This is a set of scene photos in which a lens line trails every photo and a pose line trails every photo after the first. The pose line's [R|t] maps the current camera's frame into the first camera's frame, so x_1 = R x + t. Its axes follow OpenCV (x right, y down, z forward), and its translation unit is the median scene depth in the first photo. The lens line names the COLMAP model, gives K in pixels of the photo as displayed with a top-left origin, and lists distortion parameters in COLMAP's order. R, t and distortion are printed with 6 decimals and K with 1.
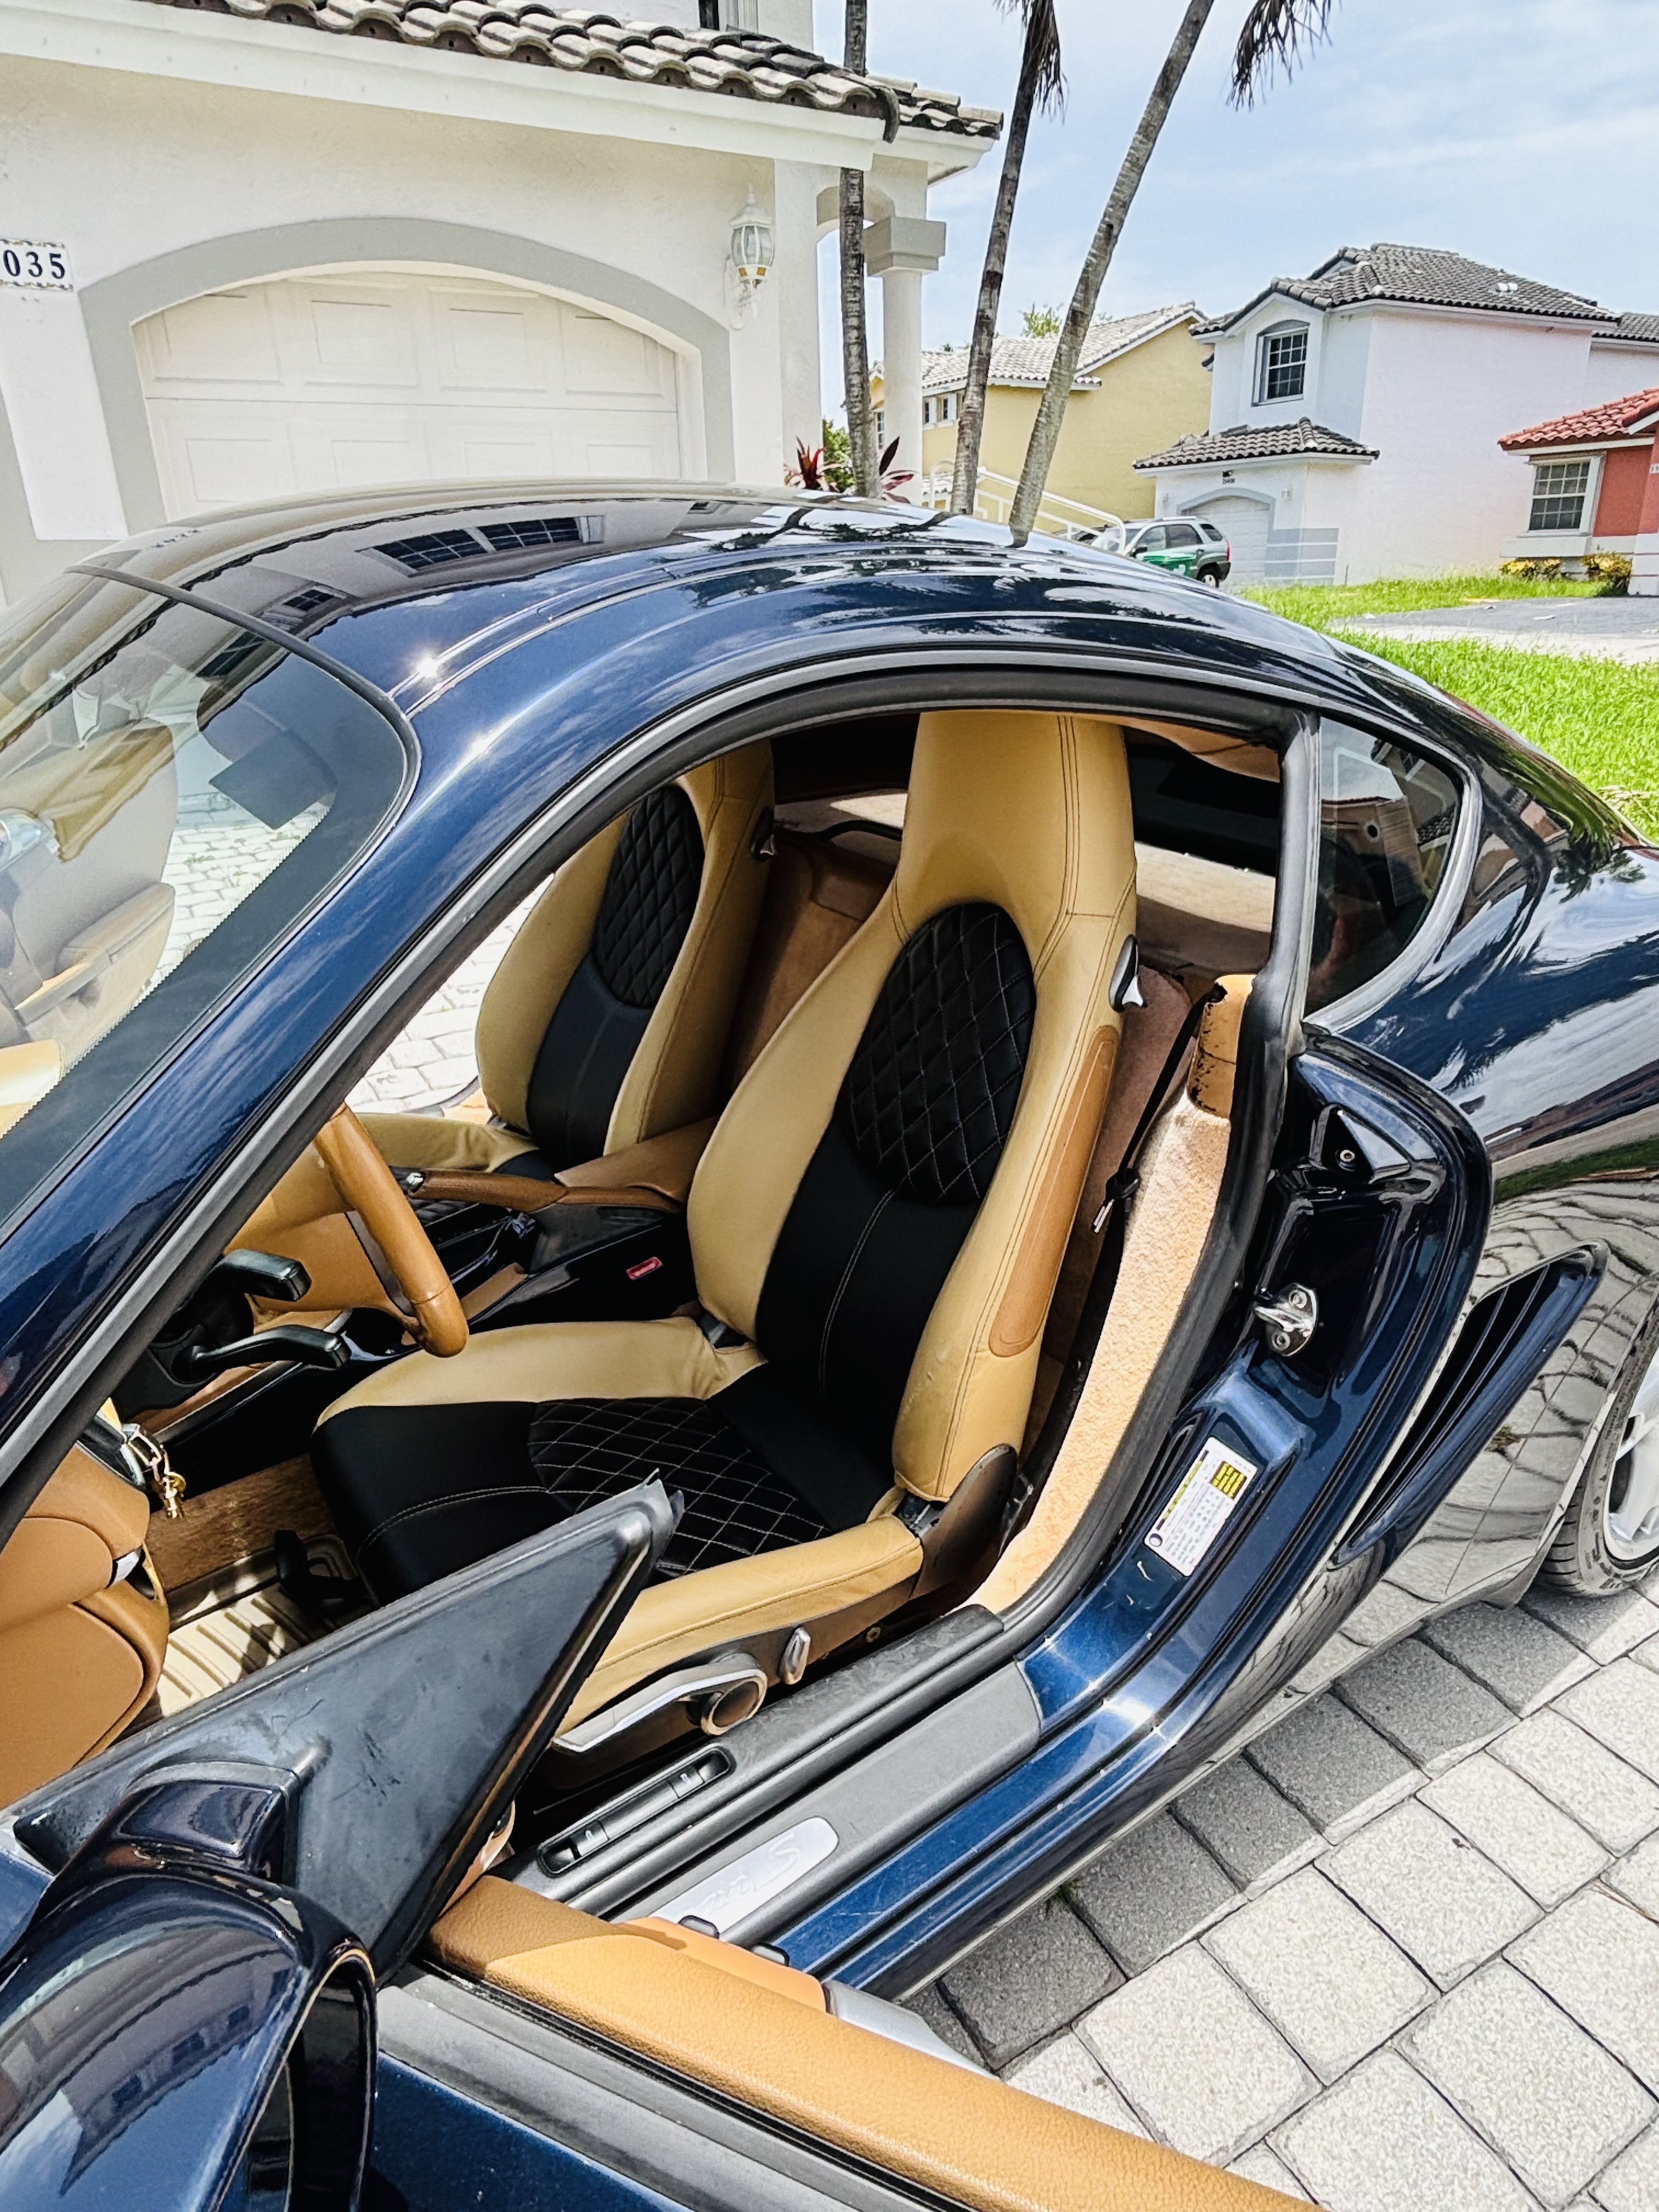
lens RADIAL K [[1328.9, 0, 829.5], [0, 1328.9, 1106.0], [0, 0, 1]] dist [-0.006901, 0.001647]
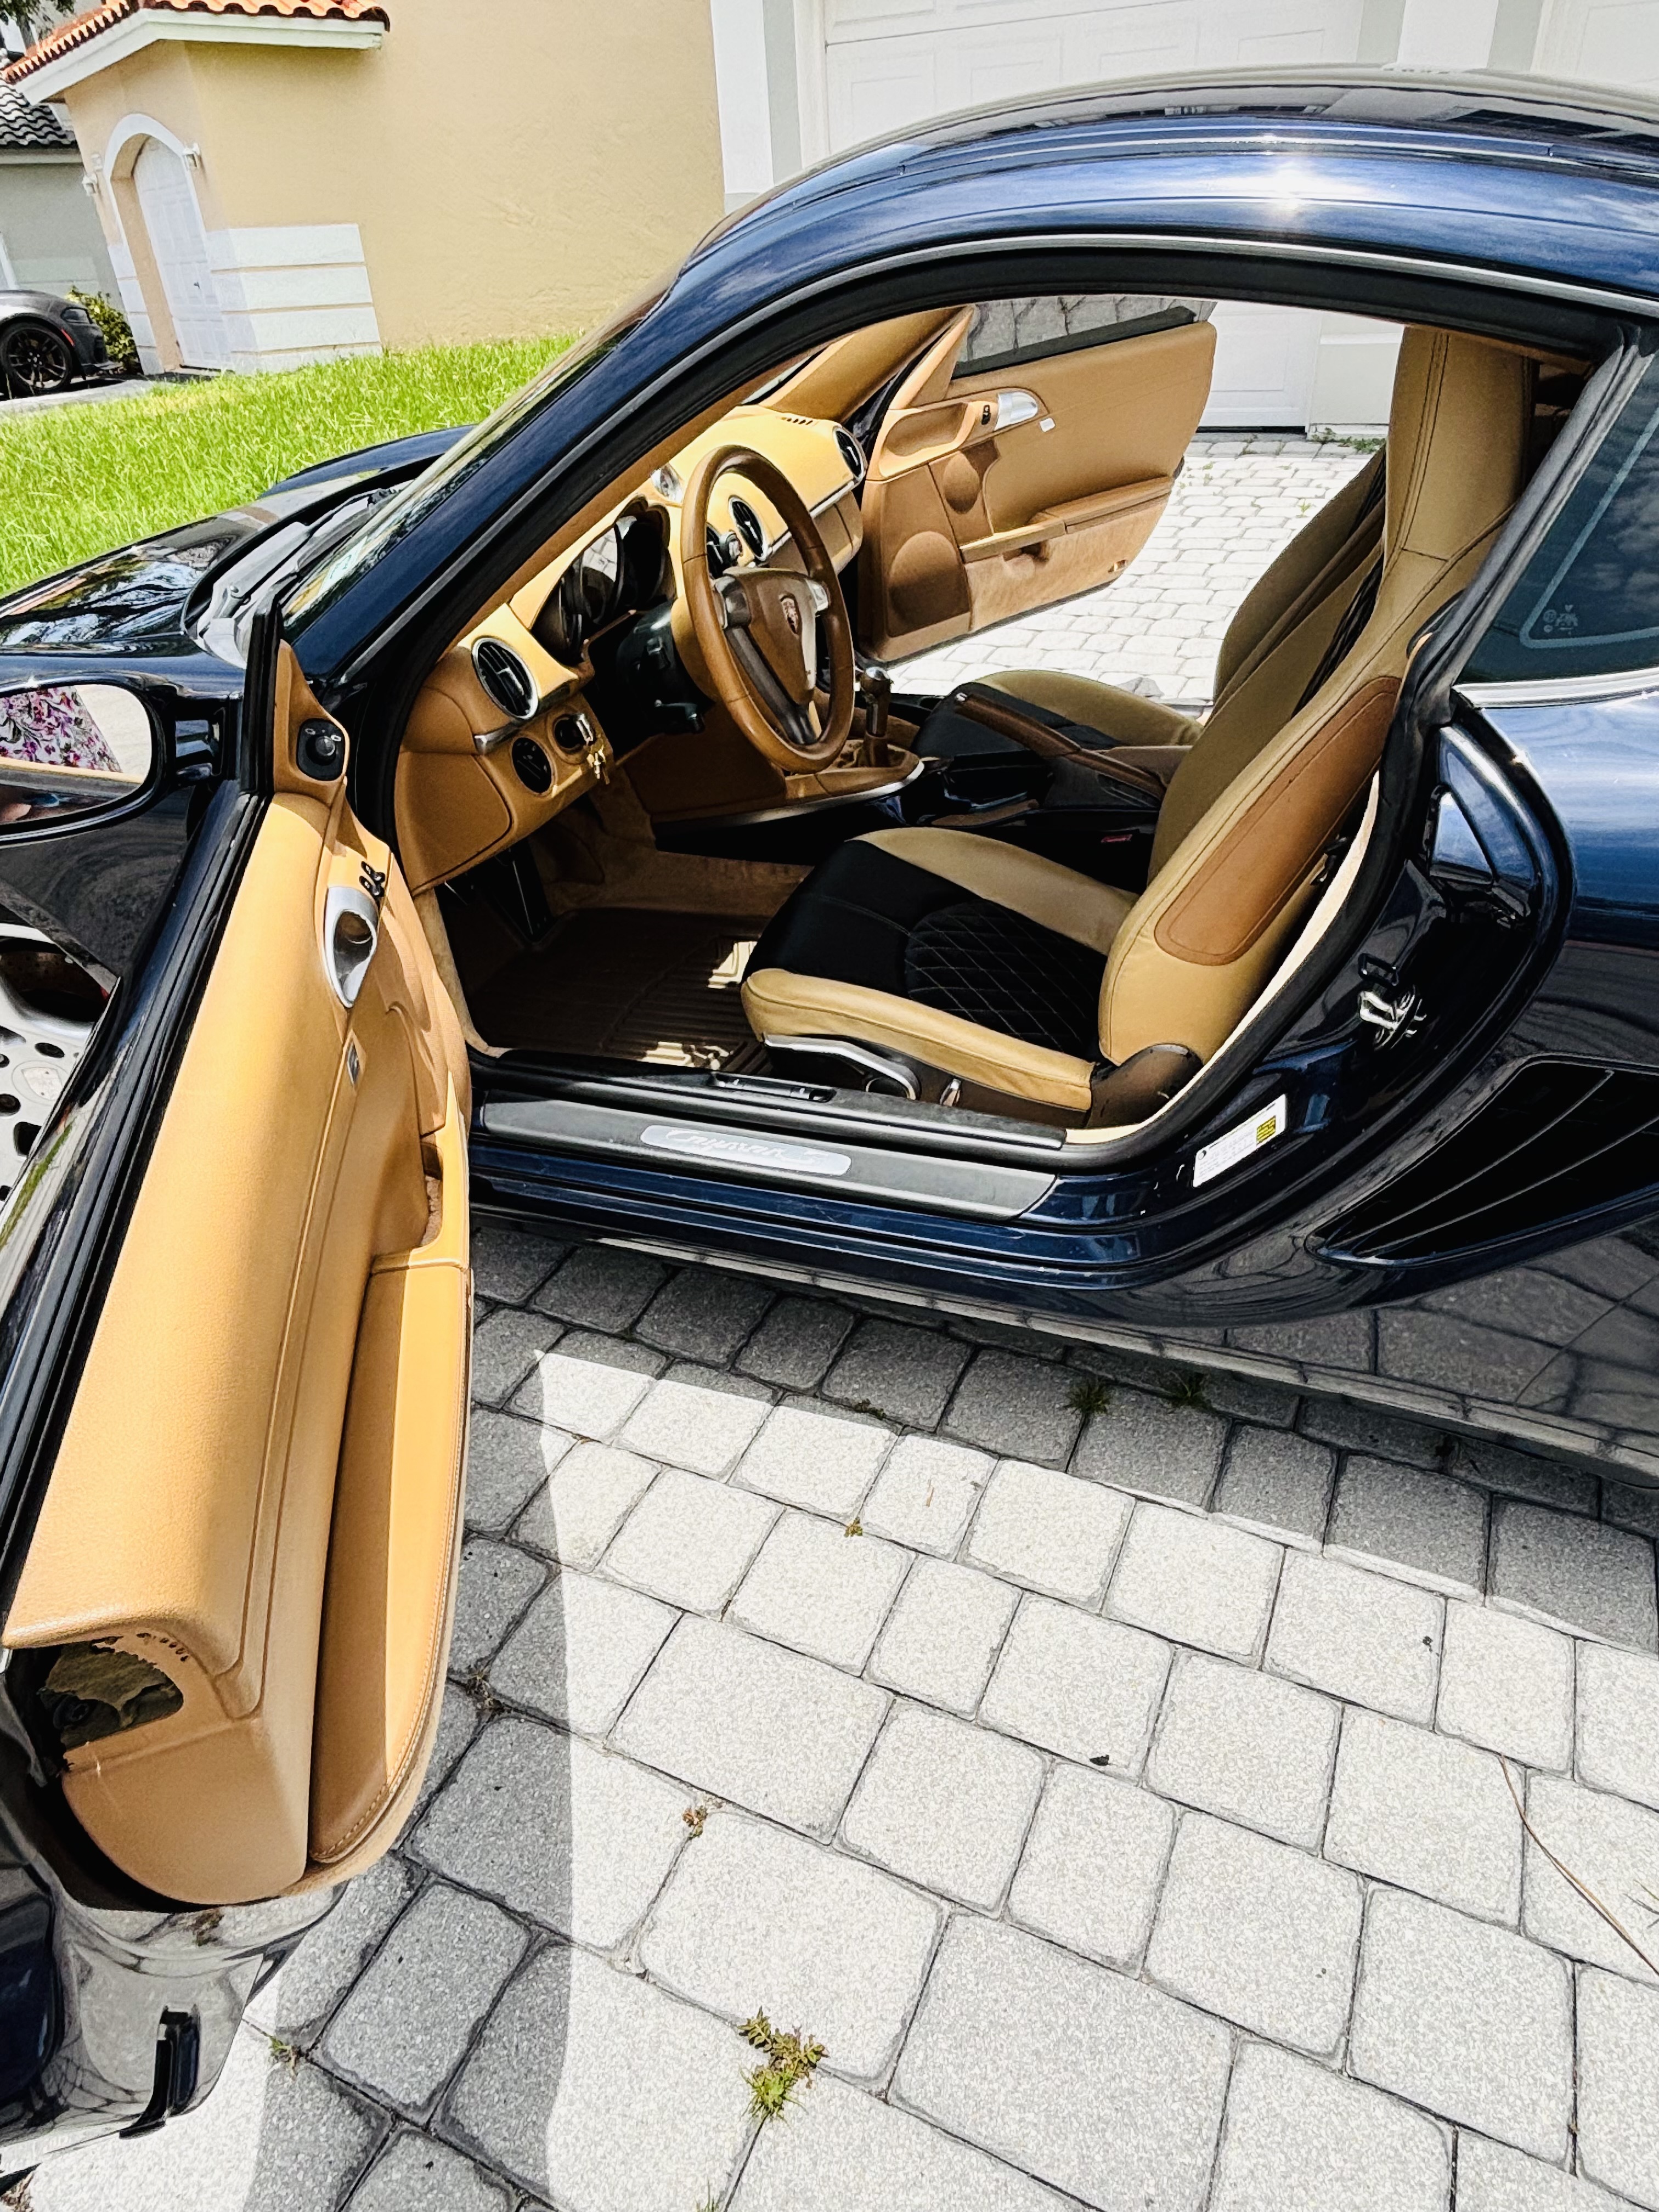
lens RADIAL K [[1328.9, 0, 829.5], [0, 1328.9, 1106.0], [0, 0, 1]] dist [-0.006901, 0.001647]
pose [[0.575806, 0.447339, -0.684350, 0.808755], [-0.279512, 0.894310, 0.349404, -0.005140], [0.768323, -0.009904, 0.639986, 0.063722]]
